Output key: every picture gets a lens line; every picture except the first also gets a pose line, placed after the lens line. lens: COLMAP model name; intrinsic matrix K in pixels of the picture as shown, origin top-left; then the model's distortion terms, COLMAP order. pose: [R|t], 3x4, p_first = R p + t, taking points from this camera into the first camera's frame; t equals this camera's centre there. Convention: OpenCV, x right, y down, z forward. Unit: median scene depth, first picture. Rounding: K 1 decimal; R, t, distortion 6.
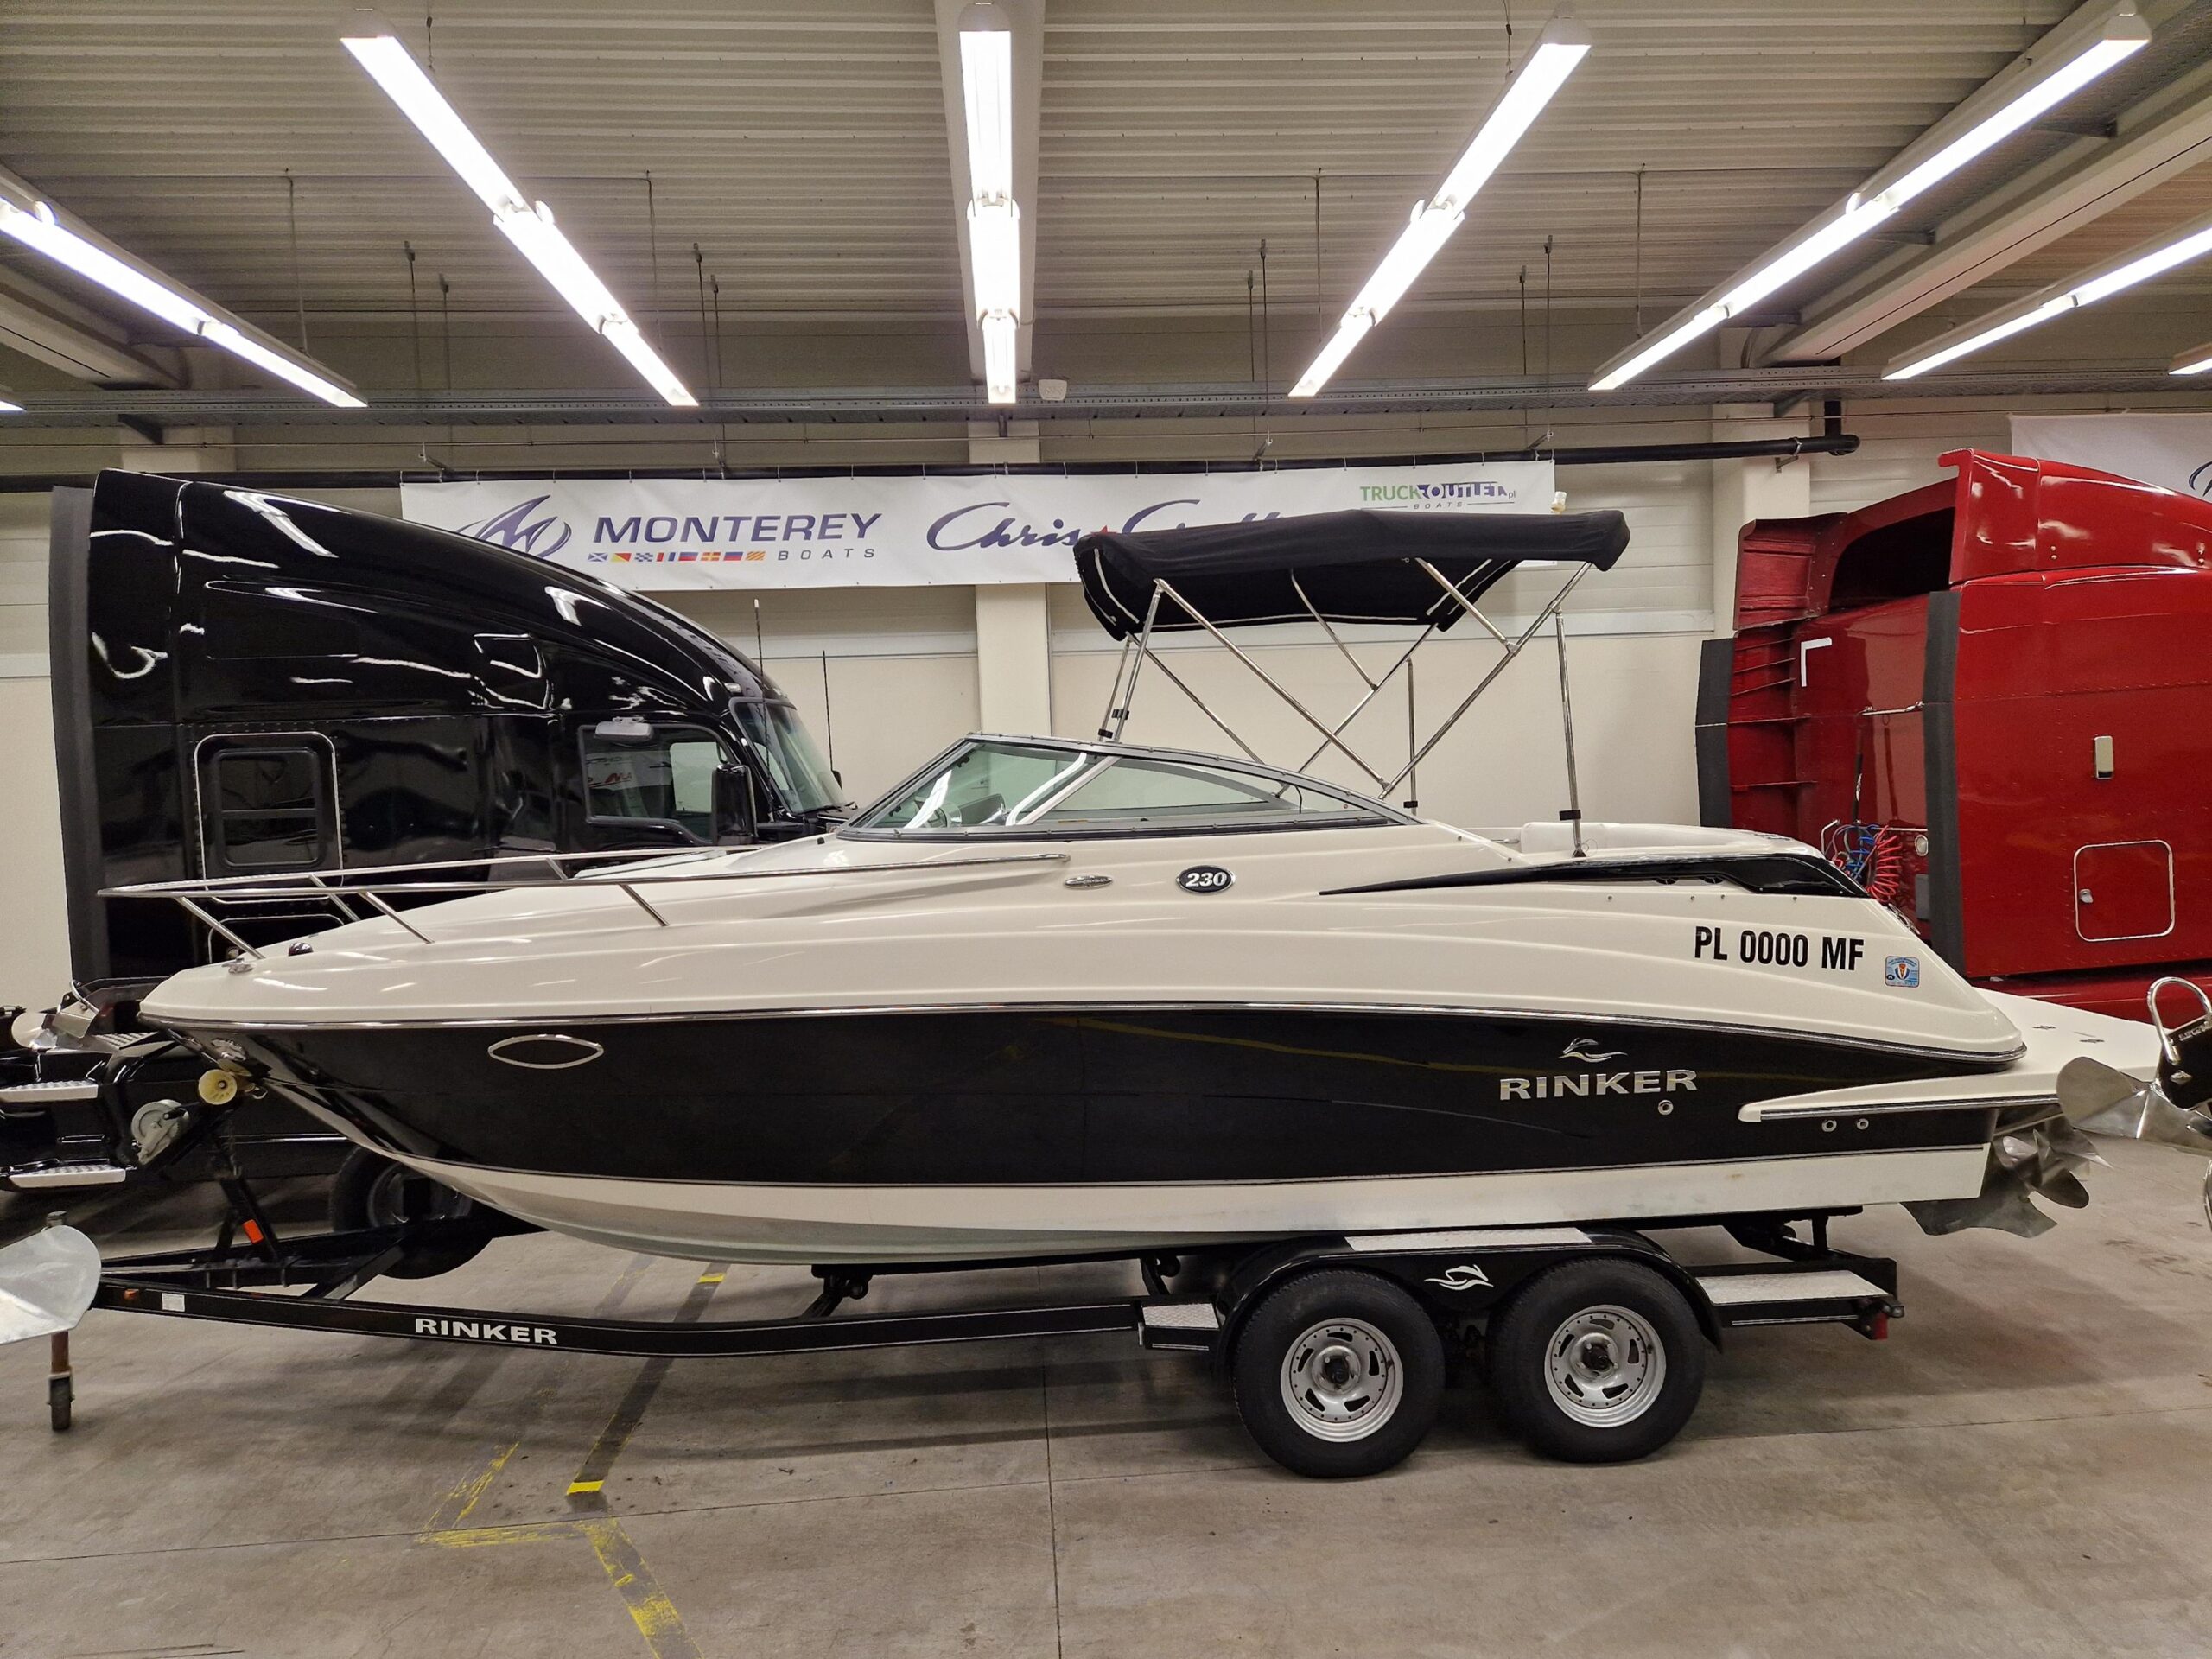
lens RADIAL K [[1483.7, 0, 1106.0], [0, 1483.7, 846.4], [0, 0, 1]] dist [0.080064, -0.069884]
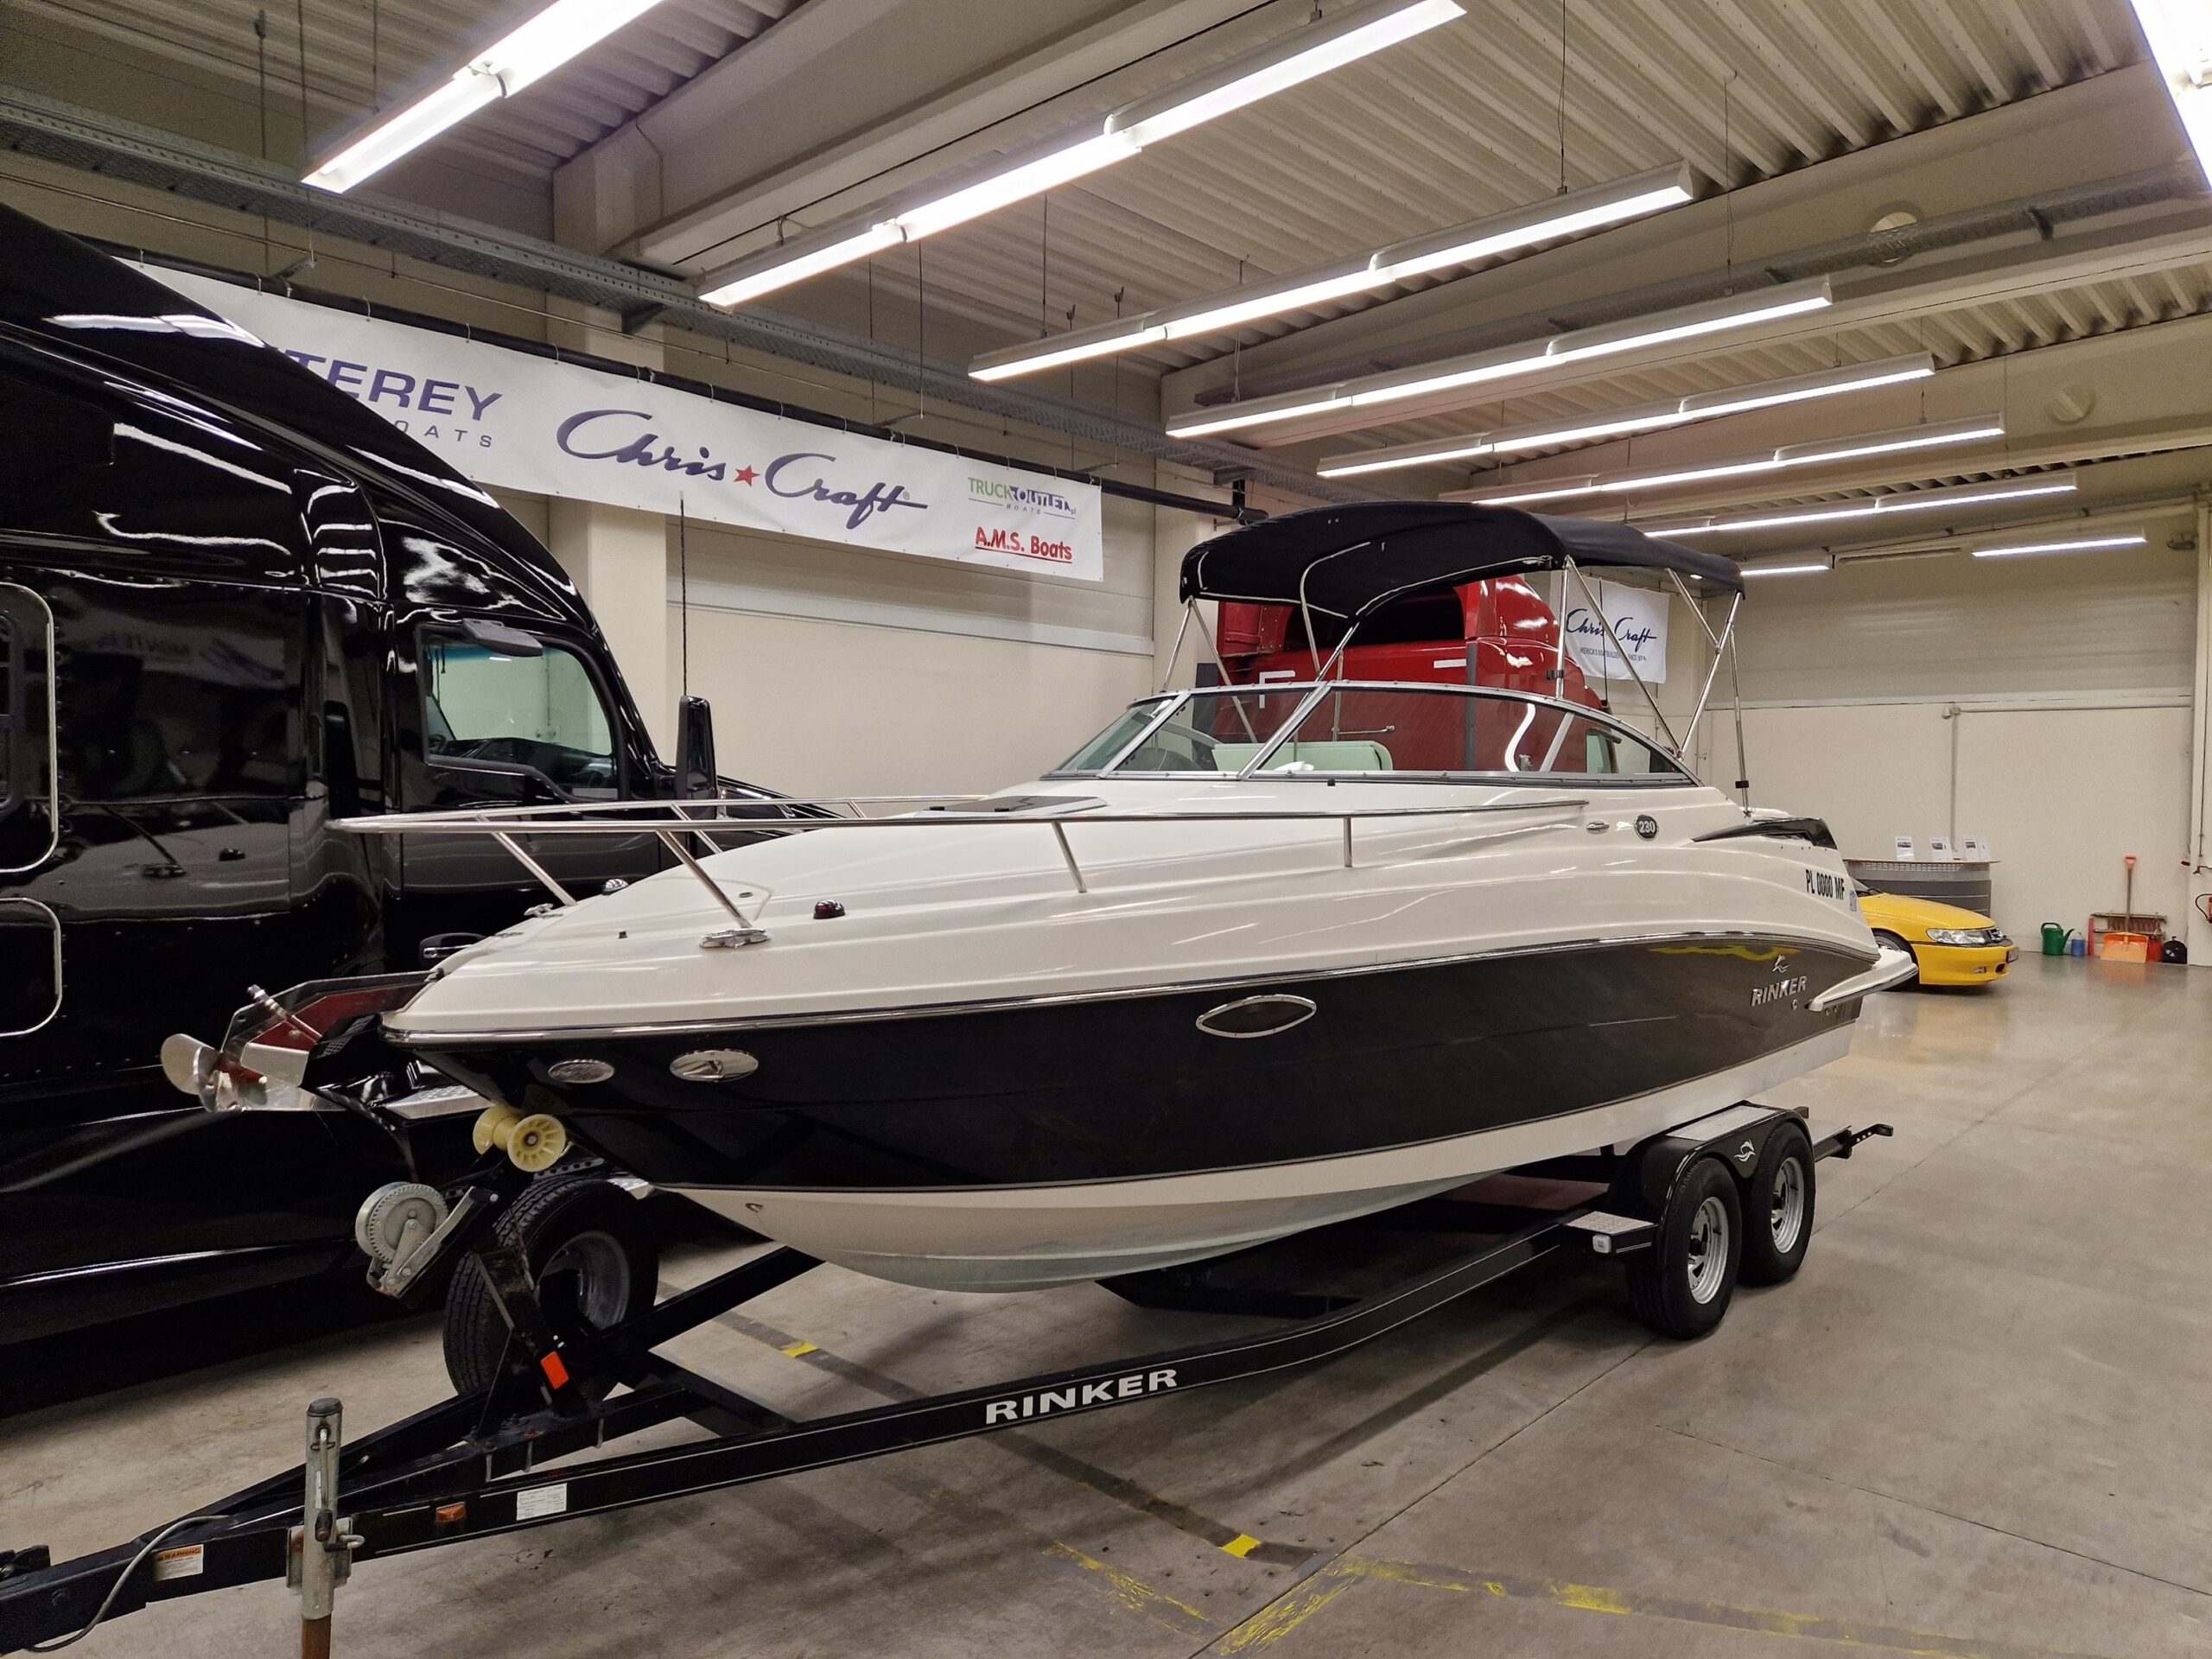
lens RADIAL K [[1494.7, 0, 1106.0], [0, 1494.7, 829.5], [0, 0, 1]] dist [0.075781, -0.074394]
pose [[0.714807, 0.019962, 0.699037, -0.961594], [-0.001458, 0.999633, -0.027056, 0.052193], [-0.699320, 0.018320, 0.714574, 0.437029]]
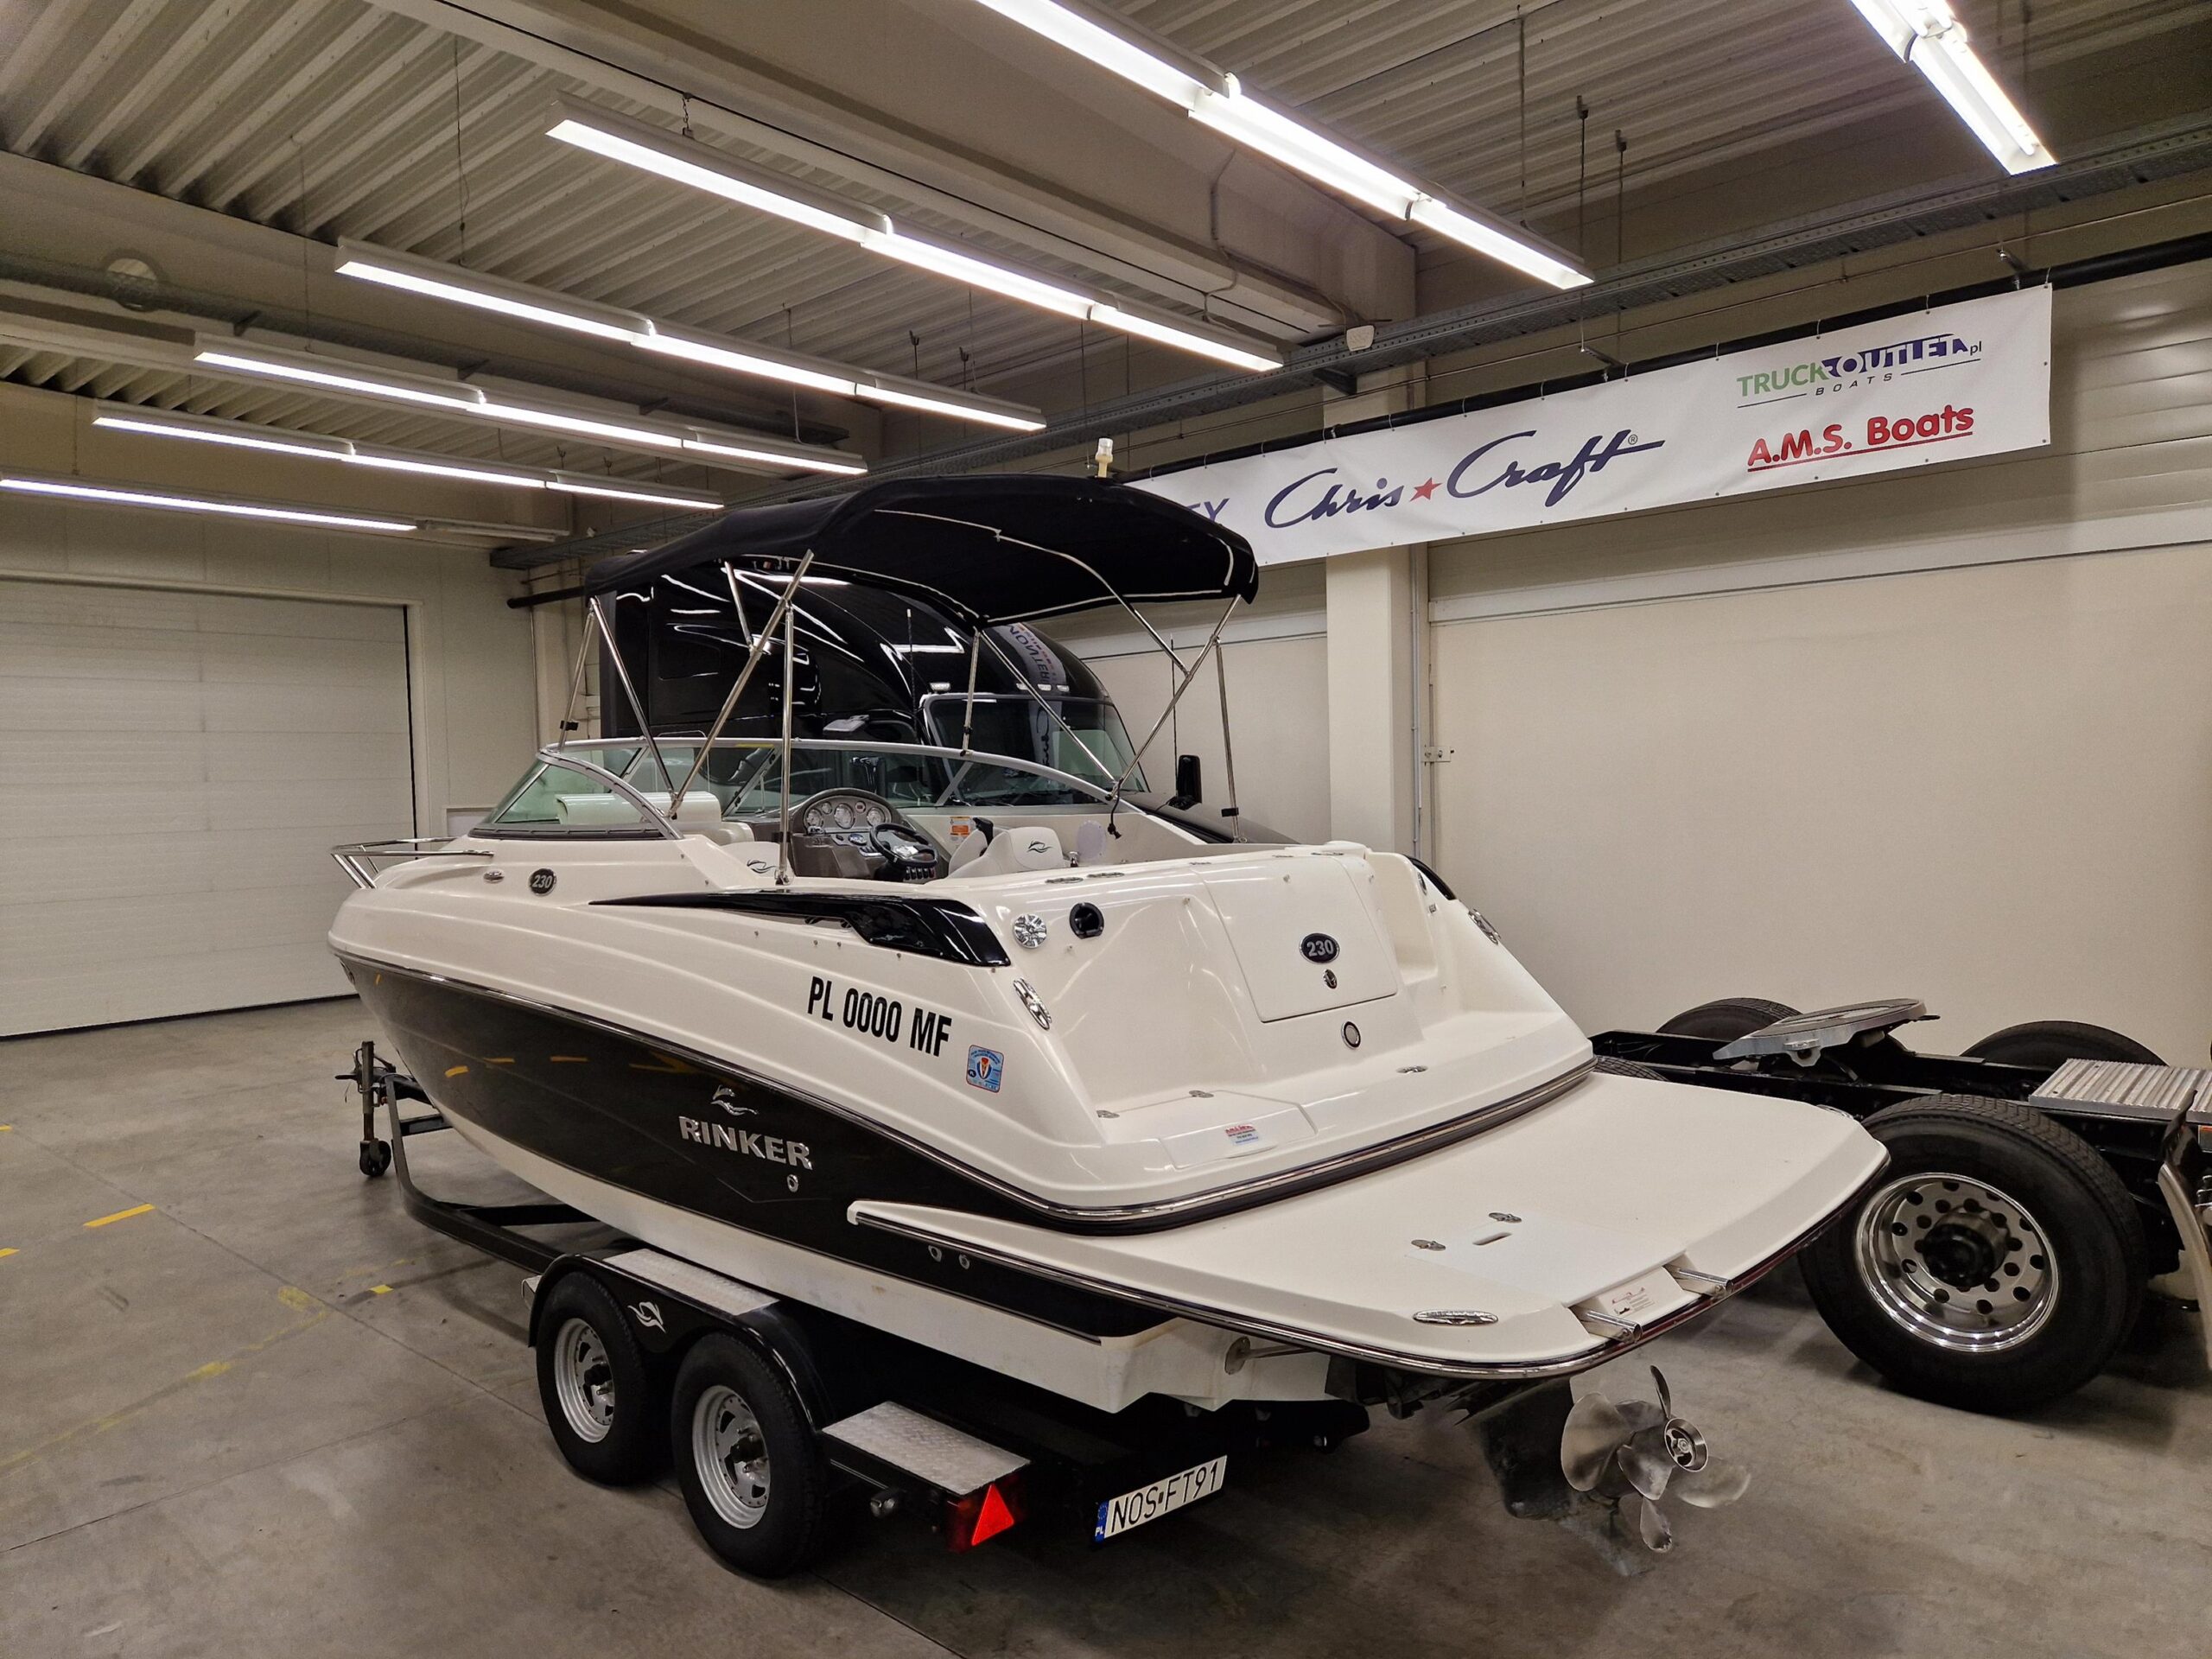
lens RADIAL K [[1474.8, 0, 1080.1], [0, 1474.8, 829.5], [0, 0, 1]] dist [0.077781, -0.067498]
pose [[0.680183, 0.042659, -0.731800, 1.041285], [-0.032051, 0.999081, 0.028449, -0.054267], [0.732341, 0.004104, 0.680926, 0.516015]]
